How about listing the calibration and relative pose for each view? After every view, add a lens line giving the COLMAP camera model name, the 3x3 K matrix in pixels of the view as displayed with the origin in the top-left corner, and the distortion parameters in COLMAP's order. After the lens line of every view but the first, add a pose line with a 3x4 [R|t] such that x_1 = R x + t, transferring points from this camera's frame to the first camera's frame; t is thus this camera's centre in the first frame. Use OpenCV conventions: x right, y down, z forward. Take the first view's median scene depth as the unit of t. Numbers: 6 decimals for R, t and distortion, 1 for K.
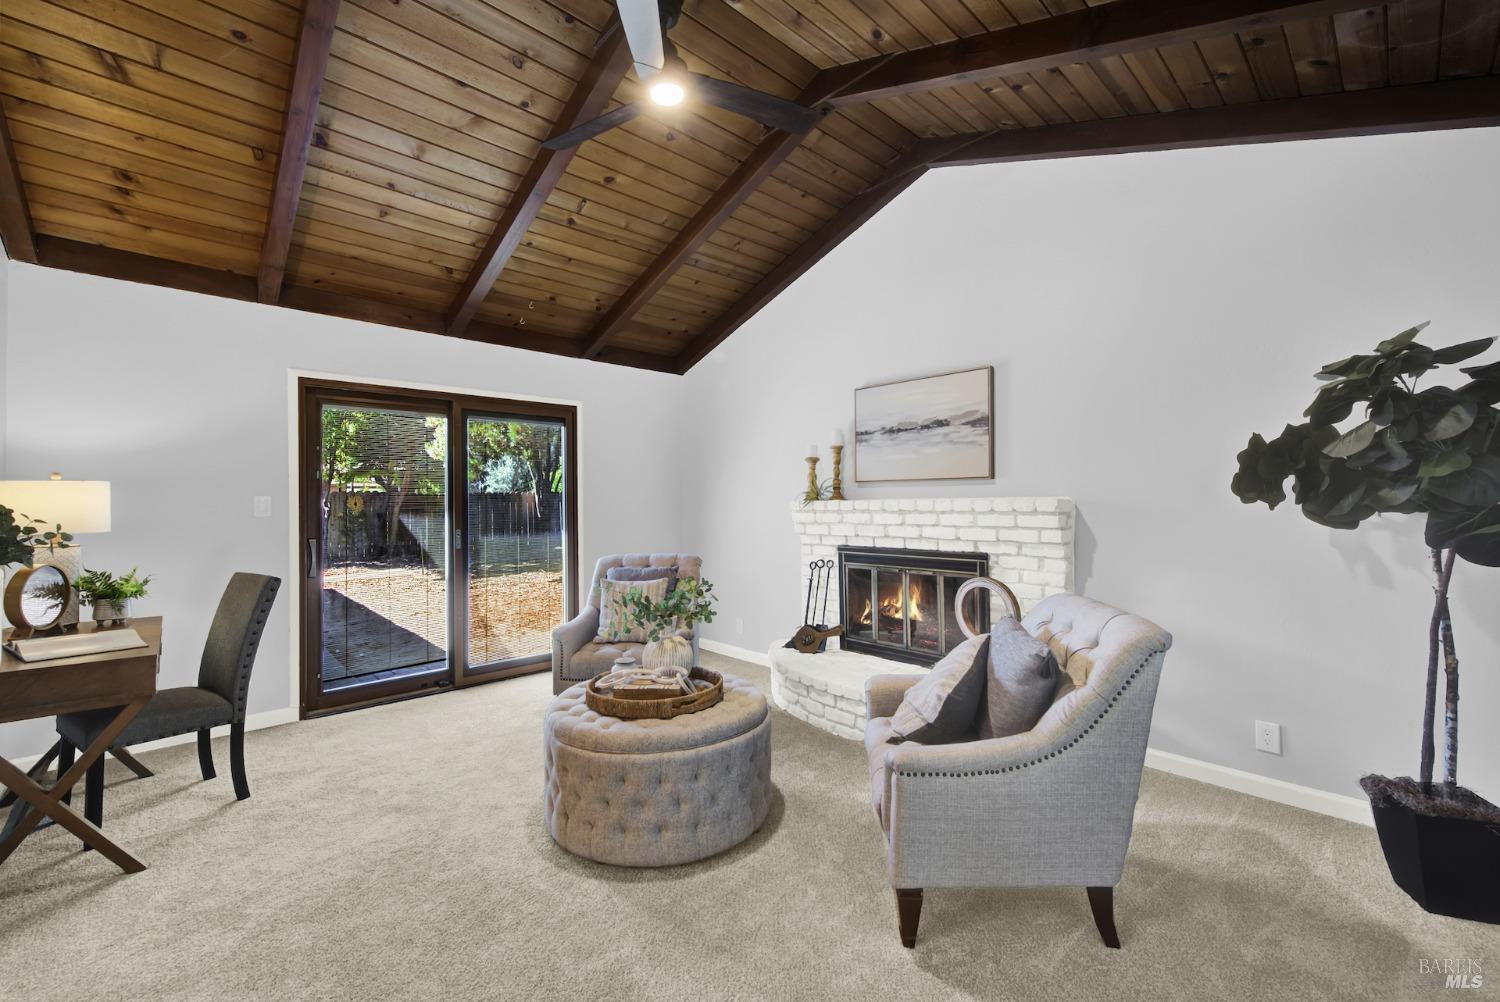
lens RADIAL K [[617.0, 0, 757.1], [0, 617.0, 500.2], [0, 0, 1]] dist [-0.000992, -0.000596]
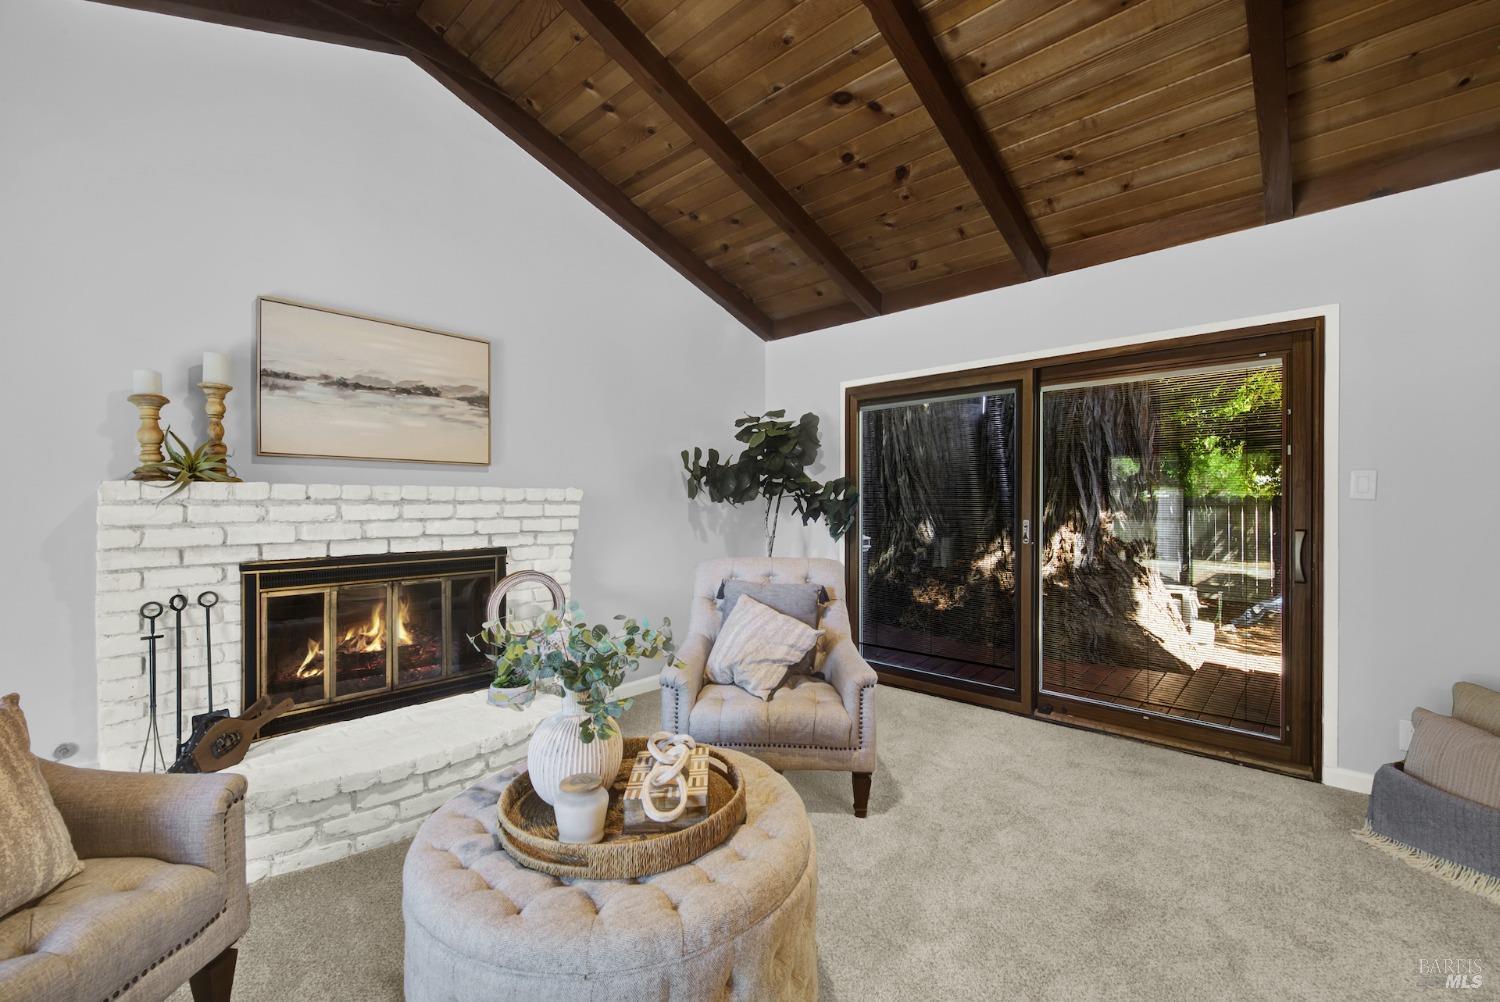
lens RADIAL K [[617.0, 0, 746.3], [0, 617.0, 505.5], [0, 0, 1]] dist [-0.000992, -0.000596]
pose [[-0.088652, -0.007827, 0.996032, -0.523094], [-0.013491, 0.999887, 0.006657, 0.011954], [-0.995971, -0.012847, -0.088748, 0.645103]]
